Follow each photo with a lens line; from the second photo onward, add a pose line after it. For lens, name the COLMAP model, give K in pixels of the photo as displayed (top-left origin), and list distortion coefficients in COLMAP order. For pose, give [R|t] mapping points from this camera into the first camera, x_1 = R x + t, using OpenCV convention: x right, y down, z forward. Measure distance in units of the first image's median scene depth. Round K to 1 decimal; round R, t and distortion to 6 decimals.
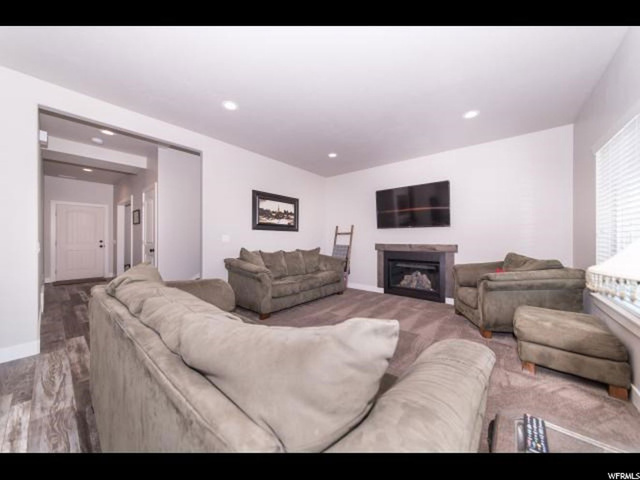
lens RADIAL K [[228.1, 0, 318.4], [0, 228.1, 240.7], [0, 0, 1]] dist [0.001369, 0.000016]
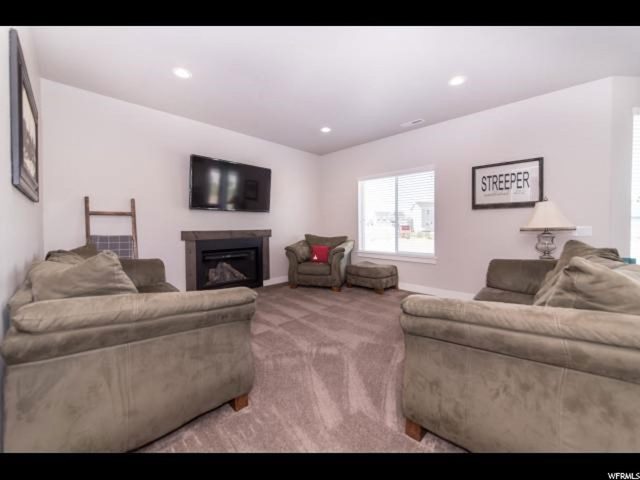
lens RADIAL K [[260.7, 0, 320.6], [0, 260.7, 238.8], [0, 0, 1]] dist [0.004065, 0.000313]
pose [[0.081031, -0.048487, 0.995532, -0.507635], [0.013203, 0.998781, 0.047570, 0.004542], [-0.996624, 0.009289, 0.081572, 0.545265]]
